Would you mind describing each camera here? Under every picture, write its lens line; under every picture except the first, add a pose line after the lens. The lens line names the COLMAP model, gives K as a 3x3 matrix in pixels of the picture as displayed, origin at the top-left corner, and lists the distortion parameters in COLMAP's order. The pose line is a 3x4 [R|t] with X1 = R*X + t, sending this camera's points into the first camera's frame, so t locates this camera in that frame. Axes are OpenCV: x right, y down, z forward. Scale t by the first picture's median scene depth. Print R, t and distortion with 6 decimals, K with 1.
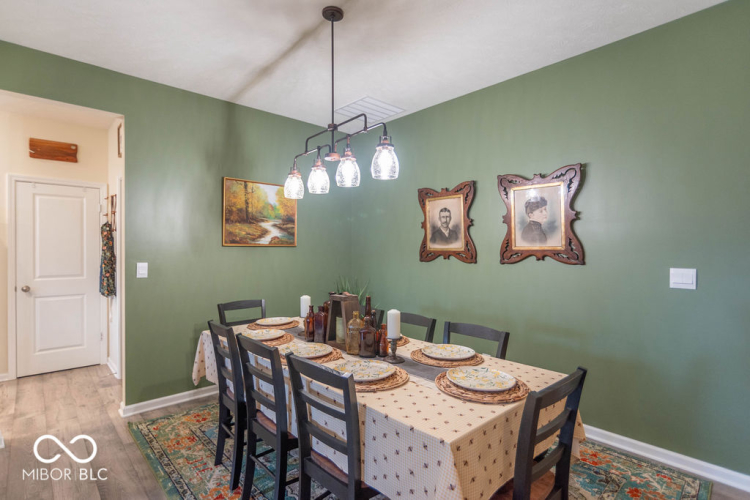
lens RADIAL K [[383.2, 0, 375.3], [0, 383.2, 250.4], [0, 0, 1]] dist [-0.004326, -0.000190]
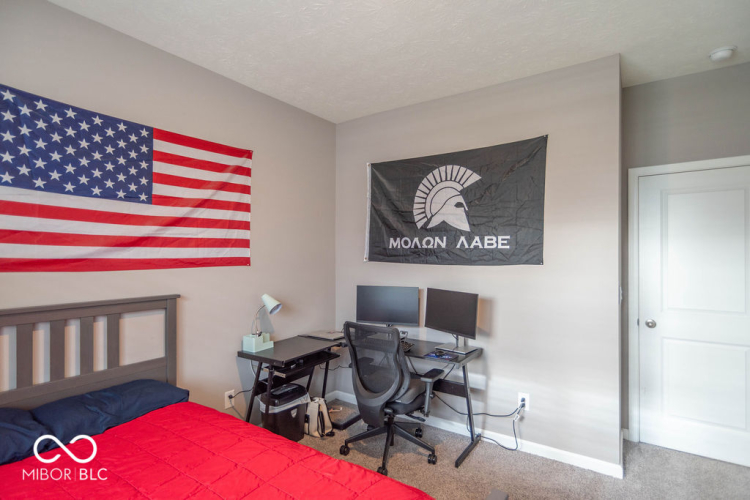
lens RADIAL K [[383.2, 0, 374.3], [0, 383.2, 250.4], [0, 0, 1]] dist [-0.004326, -0.000190]
pose [[0.207239, 0.002680, -0.978287, -0.310872], [0.002490, 0.999992, 0.003267, -0.044620], [0.978287, -0.003113, 0.207231, 0.332377]]
